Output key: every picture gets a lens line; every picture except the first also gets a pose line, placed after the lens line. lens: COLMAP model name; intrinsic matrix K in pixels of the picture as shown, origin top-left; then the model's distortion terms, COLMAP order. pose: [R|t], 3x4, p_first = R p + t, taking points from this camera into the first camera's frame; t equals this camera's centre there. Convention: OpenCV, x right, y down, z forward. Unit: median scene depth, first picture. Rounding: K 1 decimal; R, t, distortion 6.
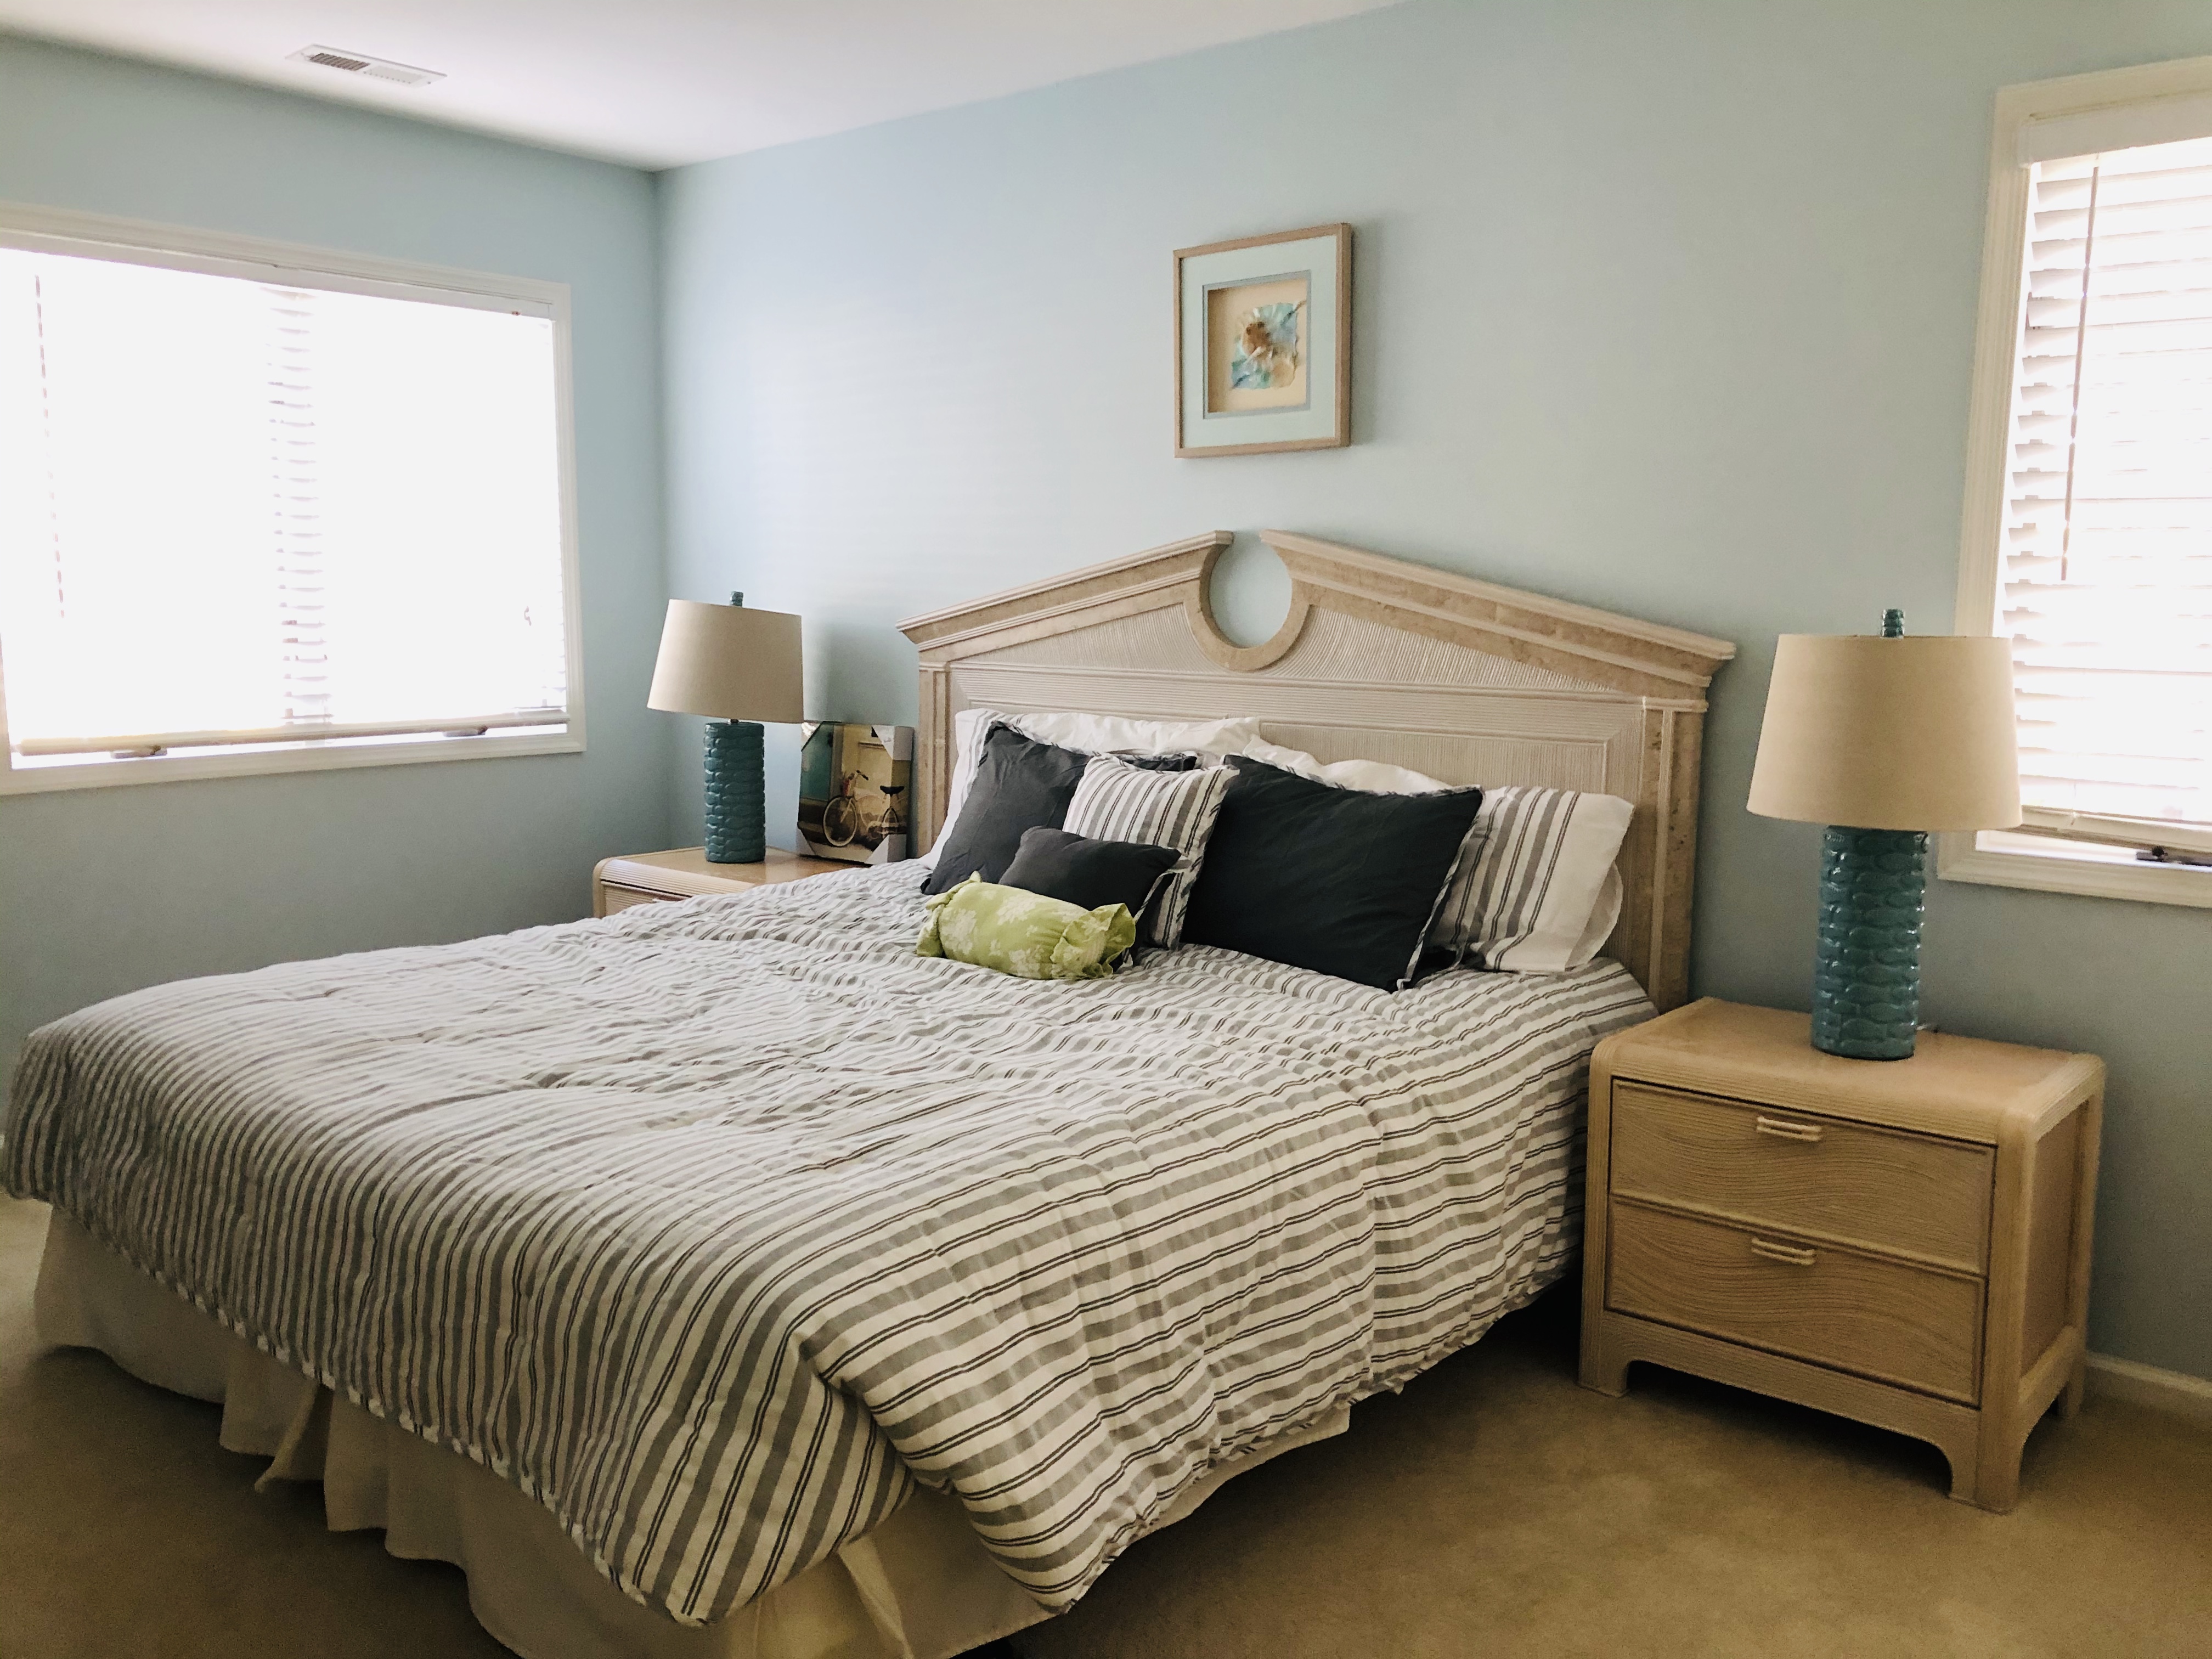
lens RADIAL K [[1831.0, 0, 1106.0], [0, 1831.0, 829.5], [0, 0, 1]] dist [0.000694, 0.001522]
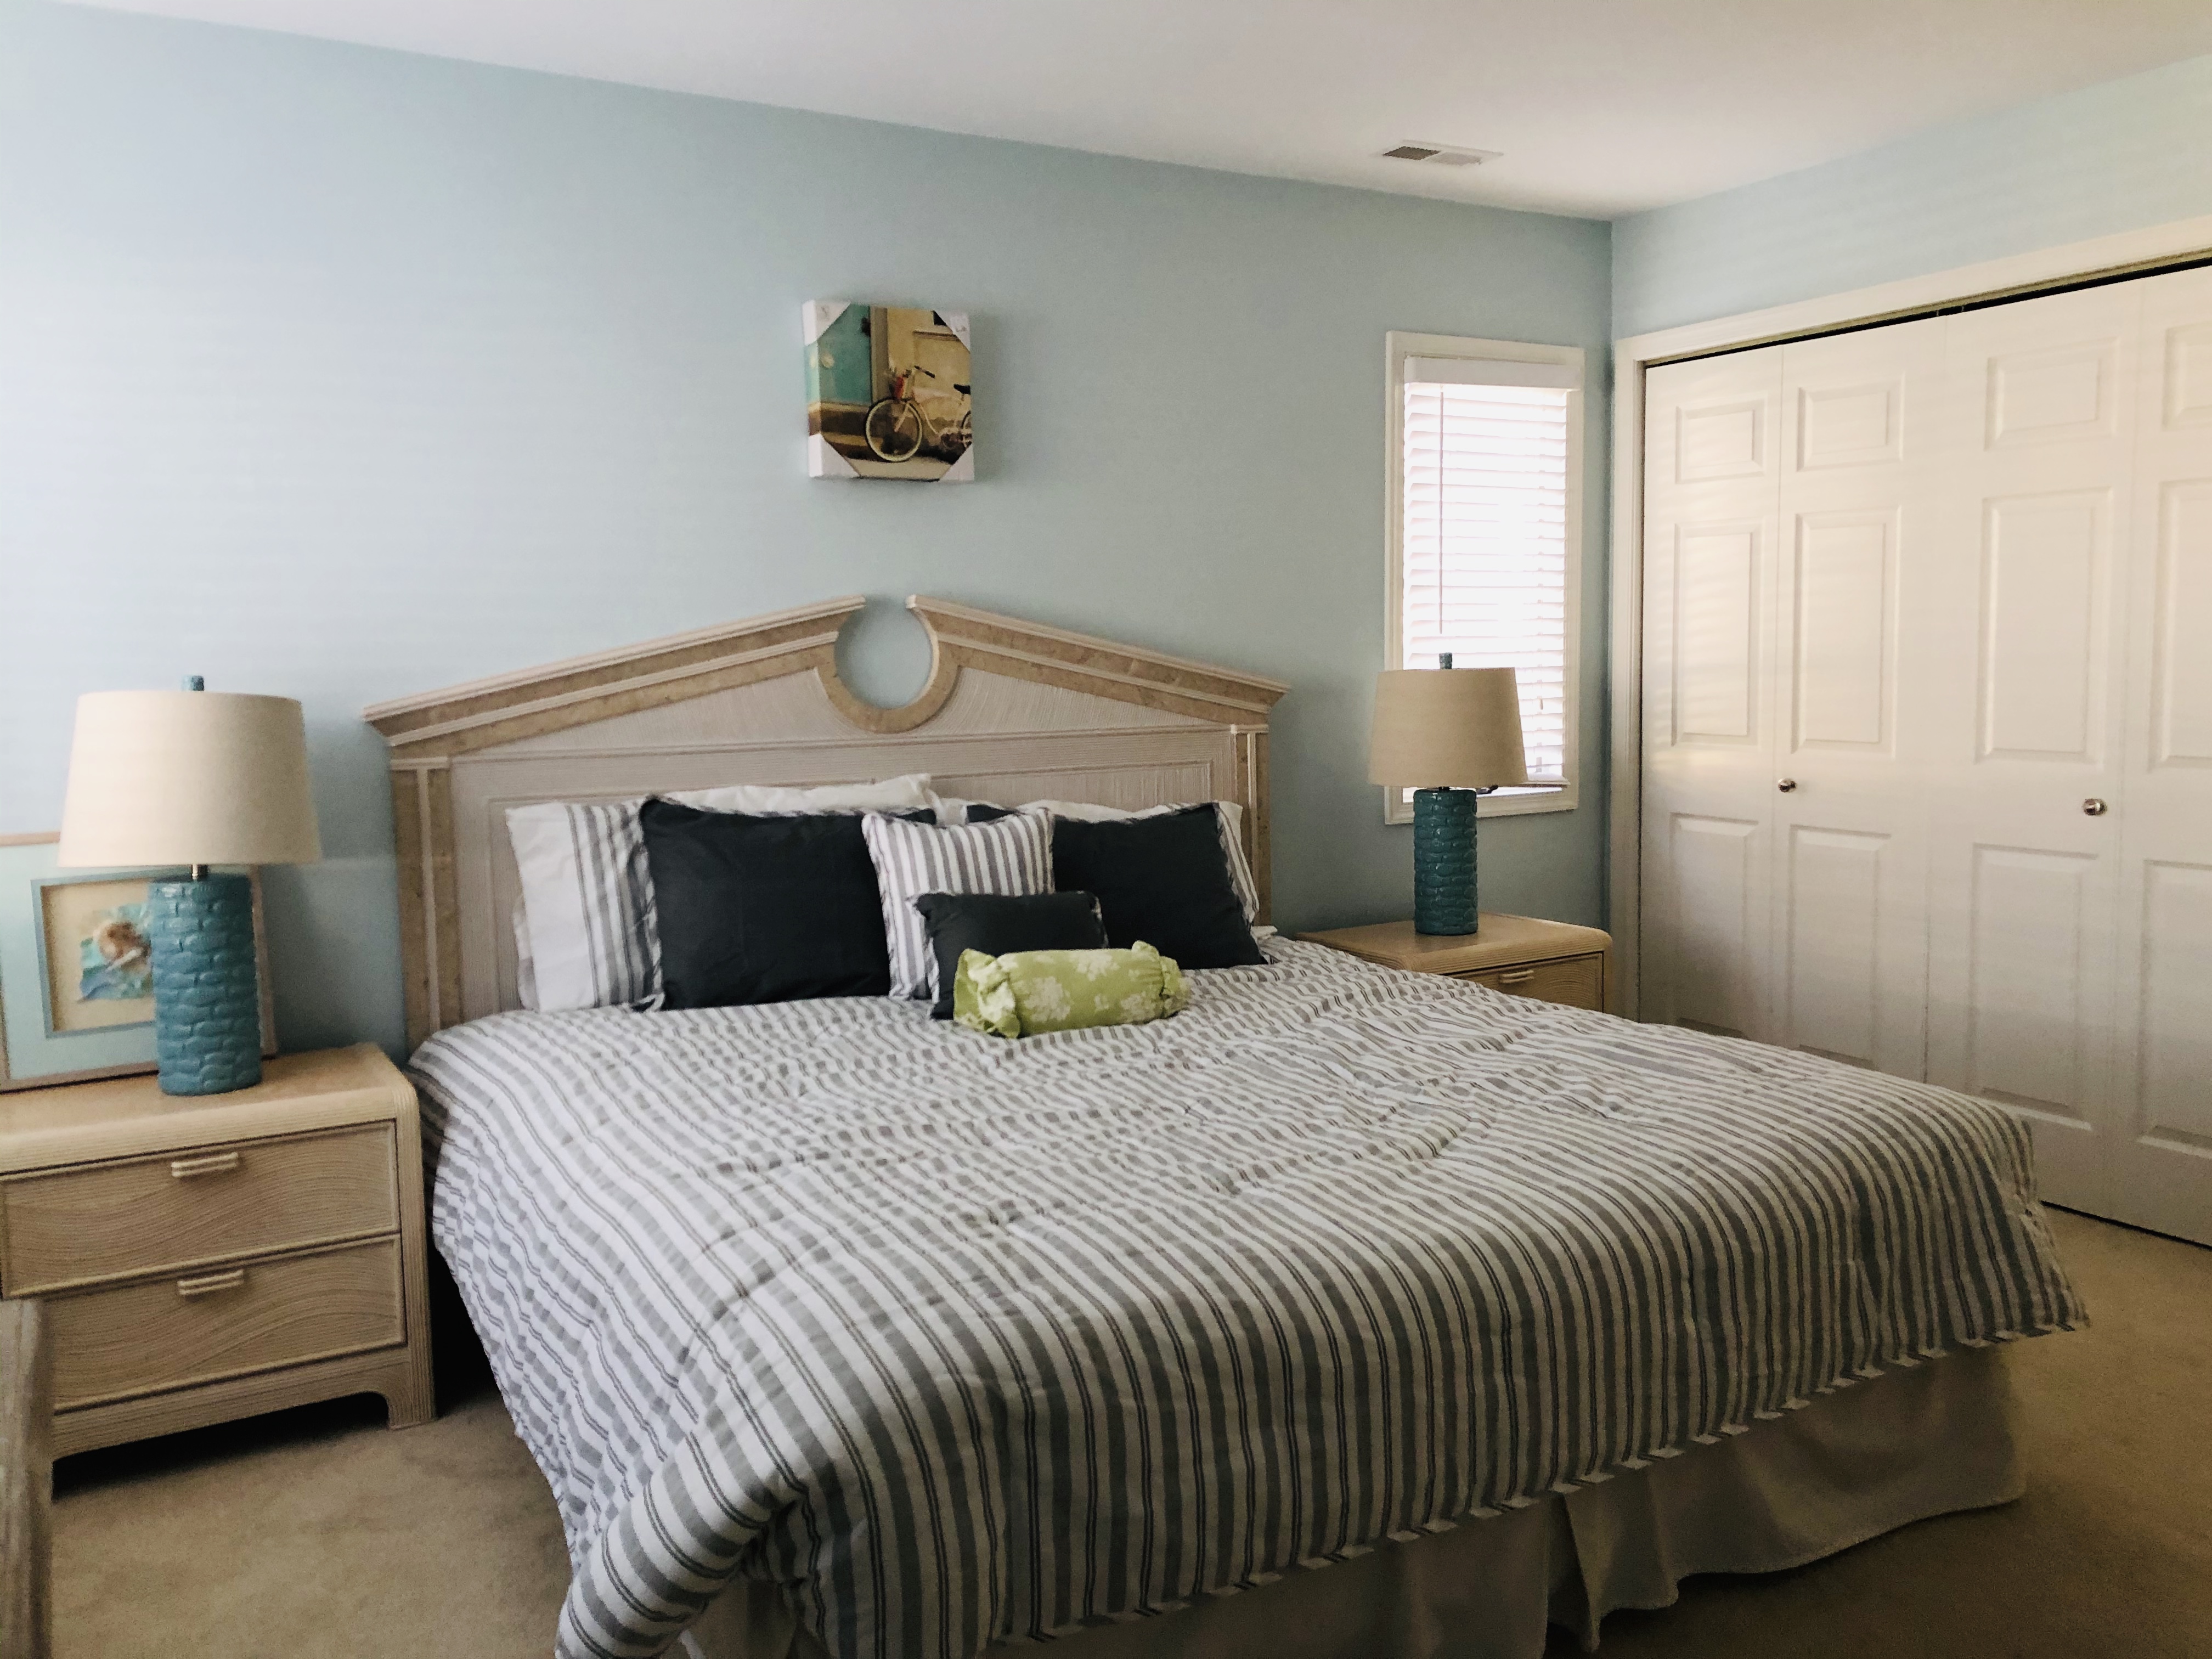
lens RADIAL K [[1831.0, 0, 1106.0], [0, 1831.0, 829.5], [0, 0, 1]] dist [0.000694, 0.001522]
pose [[0.329686, -0.107255, 0.937979, -0.946672], [0.138700, 0.988248, 0.064252, -0.090608], [-0.933847, 0.108915, 0.340687, 0.602654]]
